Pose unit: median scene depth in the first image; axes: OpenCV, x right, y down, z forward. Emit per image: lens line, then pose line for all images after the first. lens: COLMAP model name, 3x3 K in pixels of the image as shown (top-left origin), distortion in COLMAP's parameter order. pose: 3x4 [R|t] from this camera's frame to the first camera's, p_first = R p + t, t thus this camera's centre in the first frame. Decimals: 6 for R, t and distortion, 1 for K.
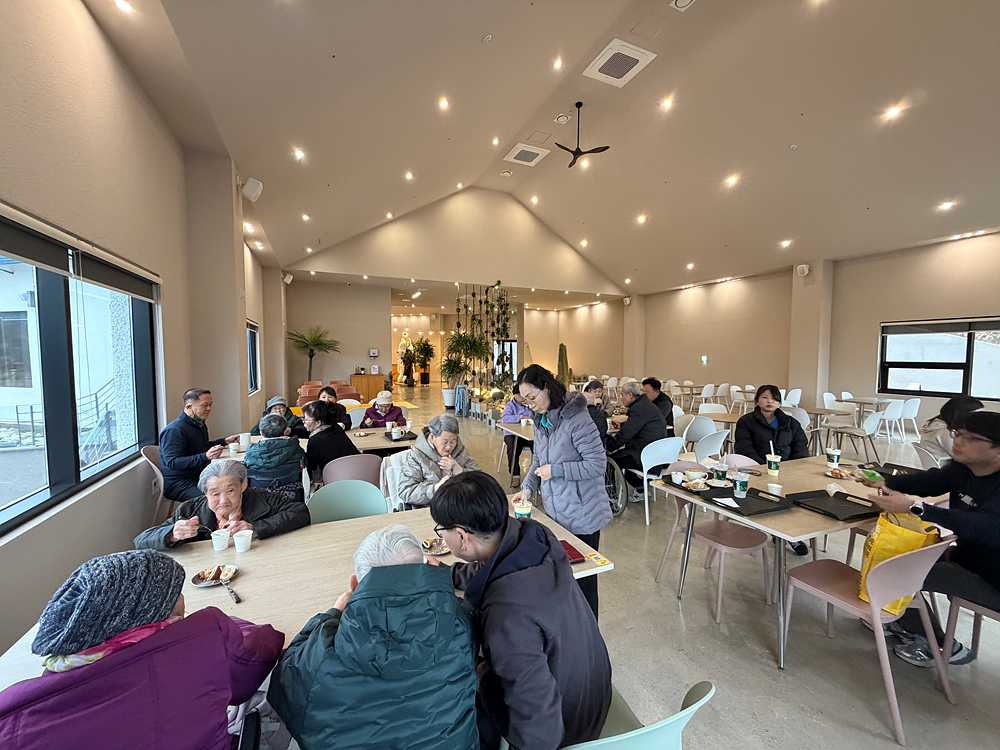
lens RADIAL K [[400.8, 0, 500.0], [0, 400.8, 375.0], [0, 0, 1]] dist [-0.013742, -0.000029]
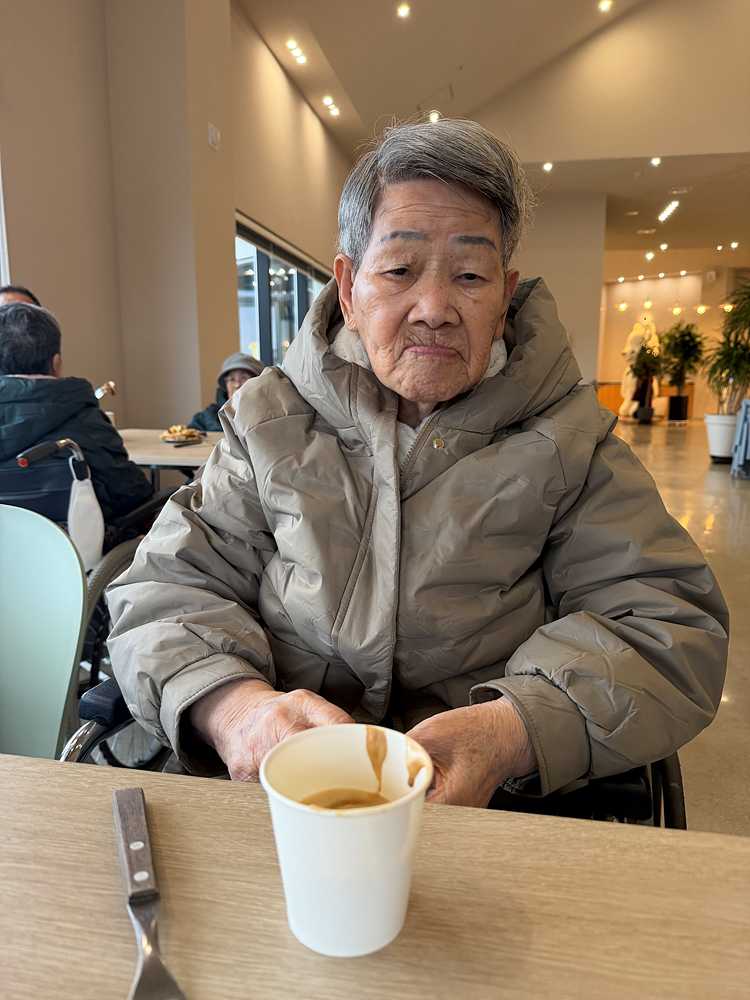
lens RADIAL K [[730.5, 0, 375.0], [0, 730.5, 500.0], [0, 0, 1]] dist [-0.003493, -0.003041]
pose [[0.827331, 0.094010, -0.553792, 0.000476], [-0.033207, 0.992357, 0.118850, 0.036311], [0.560732, -0.079938, 0.824129, 0.138311]]
